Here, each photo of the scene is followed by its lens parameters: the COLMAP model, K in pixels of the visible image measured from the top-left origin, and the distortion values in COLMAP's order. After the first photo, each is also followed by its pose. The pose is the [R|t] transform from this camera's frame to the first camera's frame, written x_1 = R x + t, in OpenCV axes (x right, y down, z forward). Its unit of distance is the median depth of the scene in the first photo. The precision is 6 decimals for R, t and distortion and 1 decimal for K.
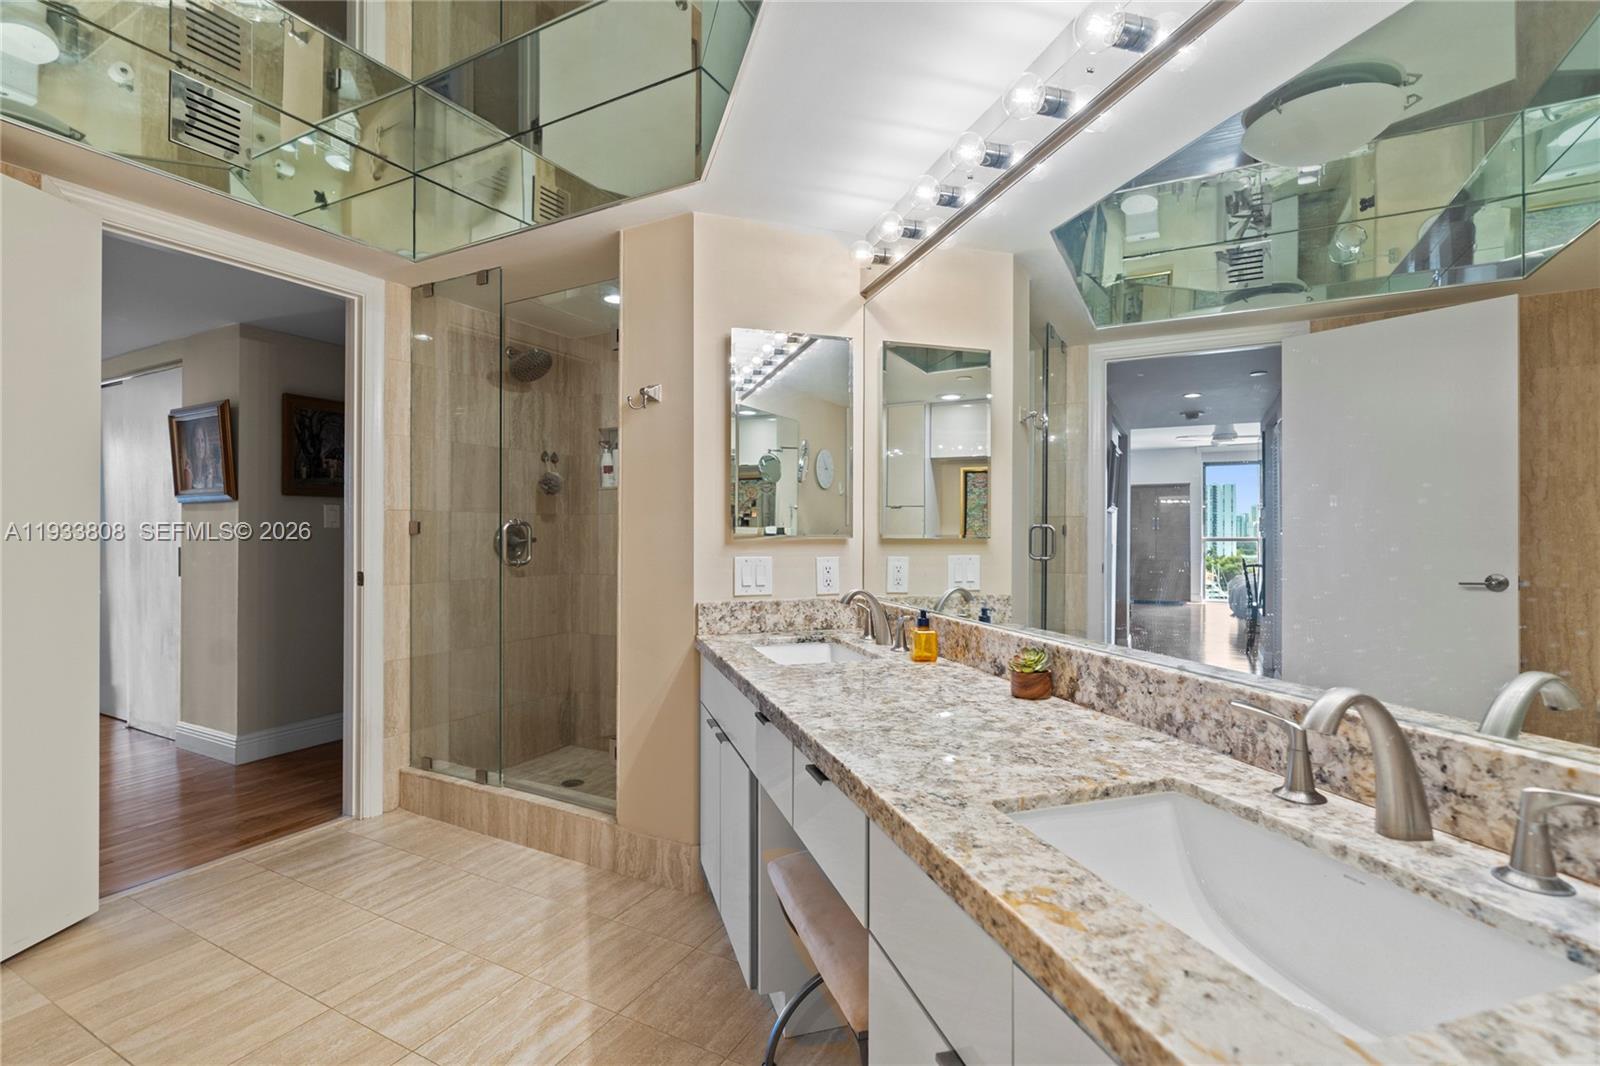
lens RADIAL K [[734.6, 0, 800.0], [0, 734.6, 533.0], [0, 0, 1]] dist [-0.001897, 0.000036]
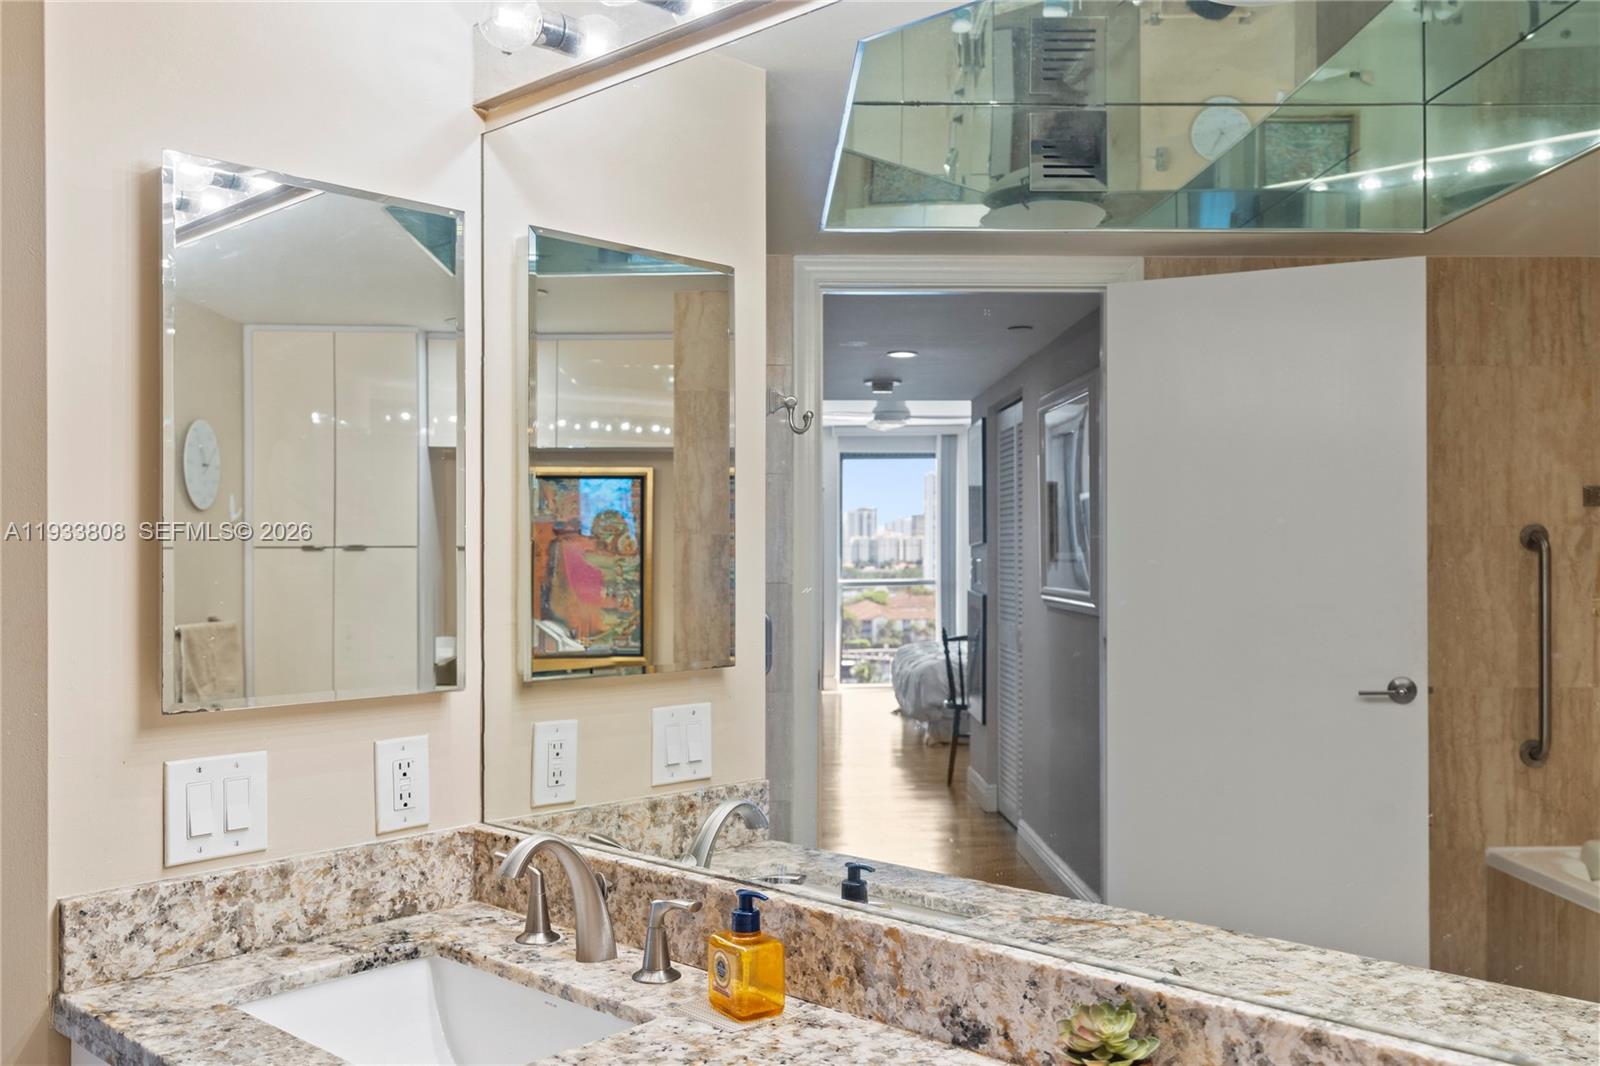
lens RADIAL K [[1379.2, 0, 799.8], [0, 1379.2, 540.6], [0, 0, 1]] dist [0.001861, -0.004431]
pose [[0.868924, -0.002510, 0.494940, -0.149861], [0.008069, 0.999926, -0.009094, -0.068236], [-0.494881, 0.011896, 0.868880, 0.220330]]
